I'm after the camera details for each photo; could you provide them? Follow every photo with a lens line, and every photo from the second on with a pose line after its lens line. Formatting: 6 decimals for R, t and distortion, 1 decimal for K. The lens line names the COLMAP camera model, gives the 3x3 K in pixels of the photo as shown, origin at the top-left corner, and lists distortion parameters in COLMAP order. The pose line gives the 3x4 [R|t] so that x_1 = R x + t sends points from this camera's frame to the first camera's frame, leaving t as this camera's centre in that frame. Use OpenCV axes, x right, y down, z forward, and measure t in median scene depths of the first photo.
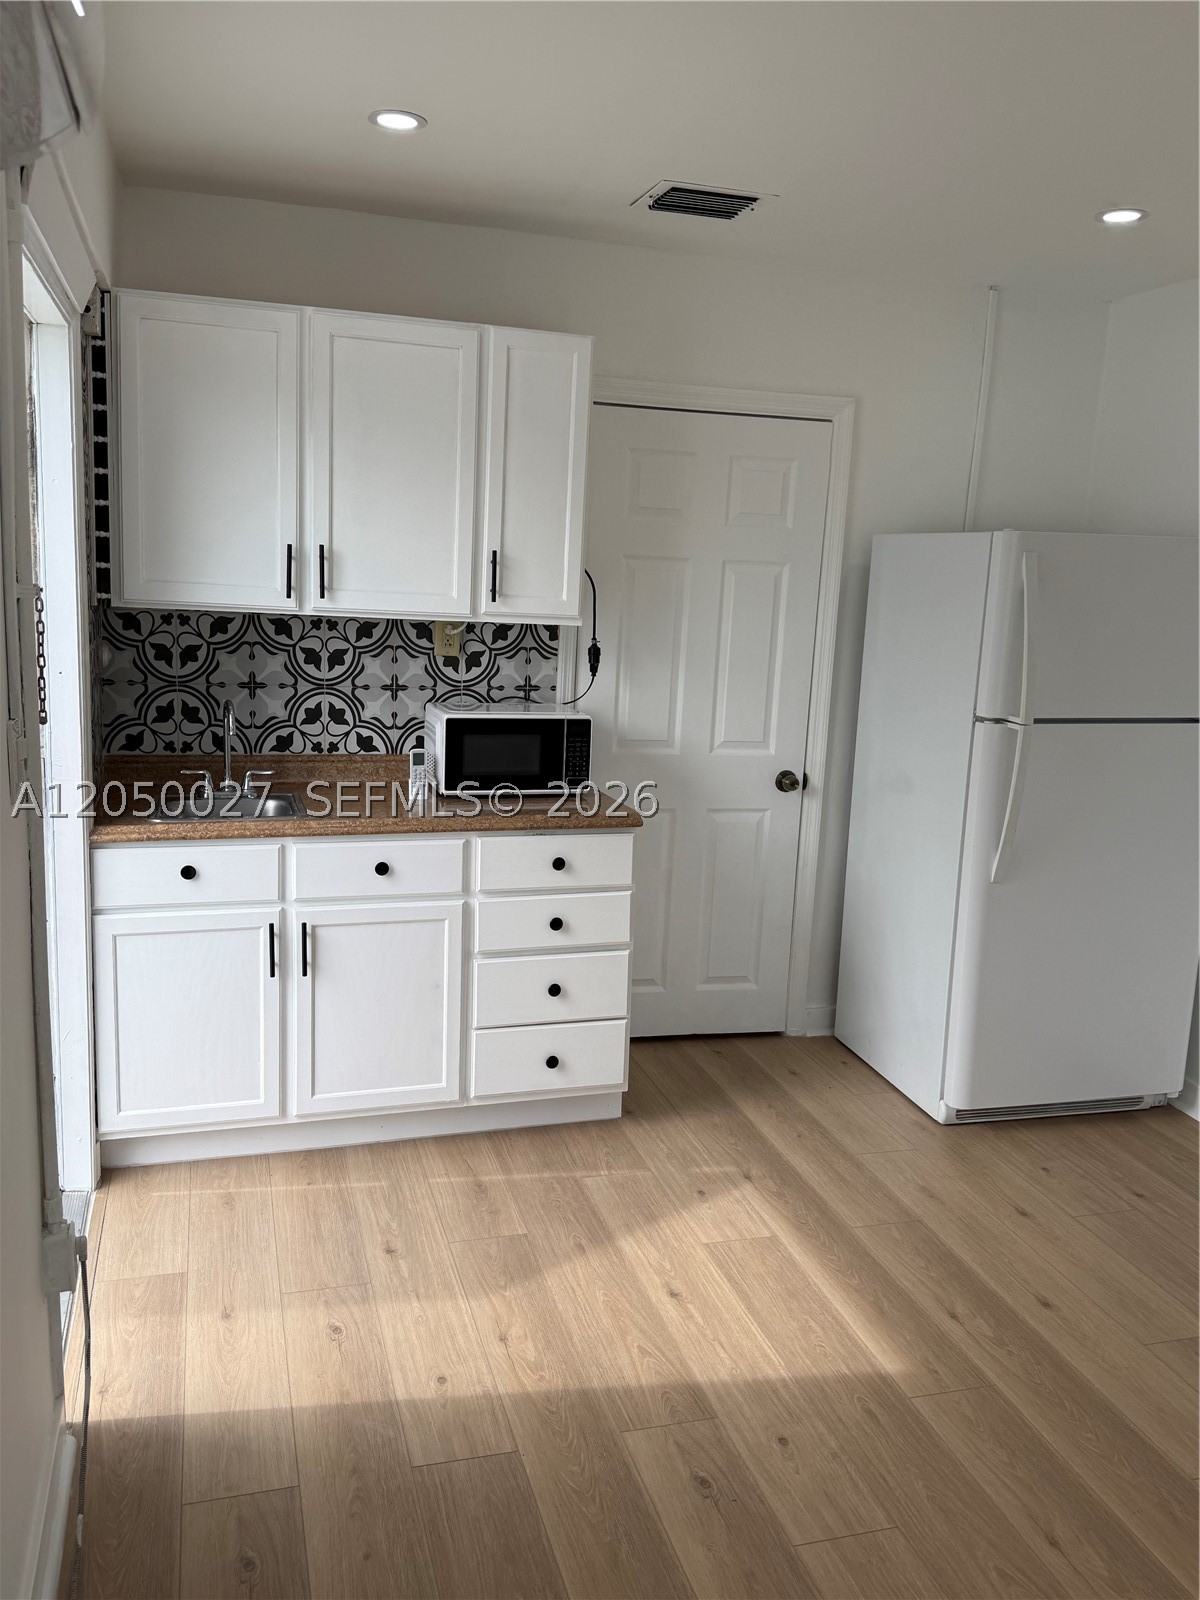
lens RADIAL K [[1299.0, 0, 594.9], [0, 1299.0, 806.3], [0, 0, 1]] dist [0.102504, -0.112113]
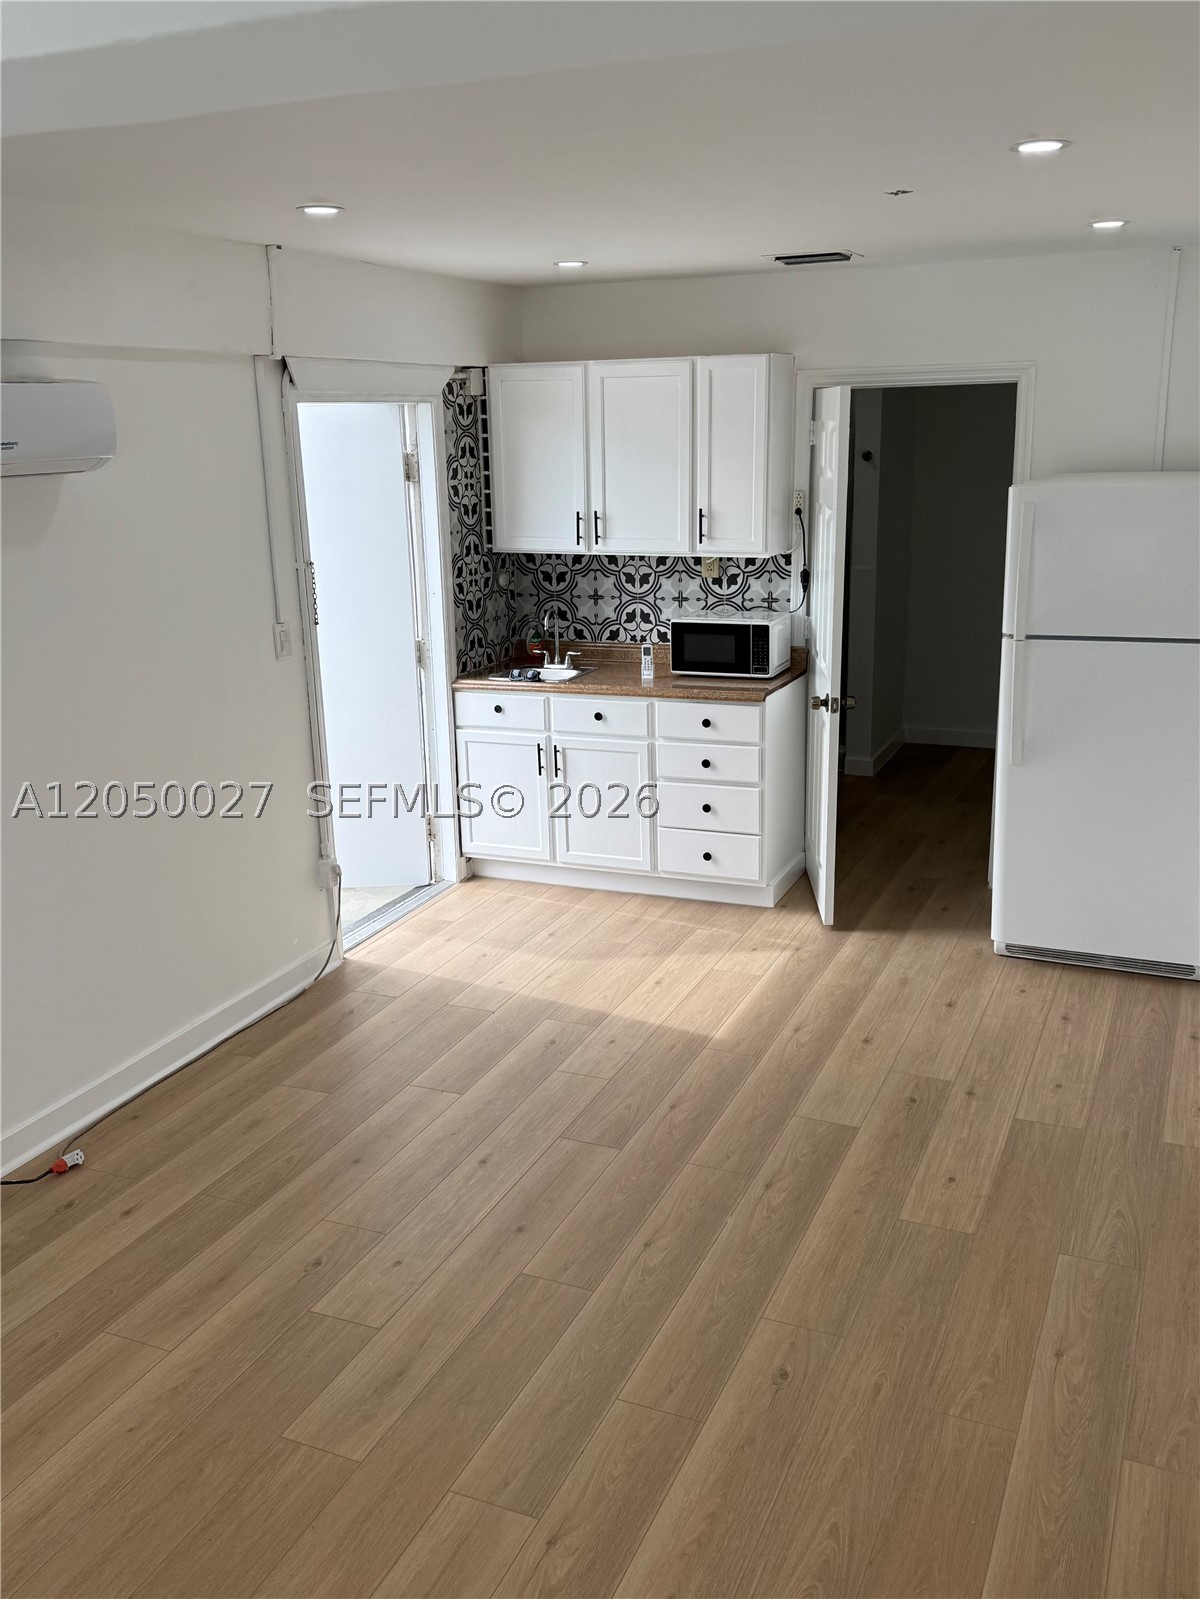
lens RADIAL K [[1392.7, 0, 600.0], [0, 1392.7, 799.5], [0, 0, 1]] dist [0.106920, -0.225317]
pose [[0.762936, 0.109178, -0.637188, 0.825536], [-0.057833, 0.993211, 0.100934, -0.020911], [0.643882, -0.040156, 0.764070, -0.277218]]
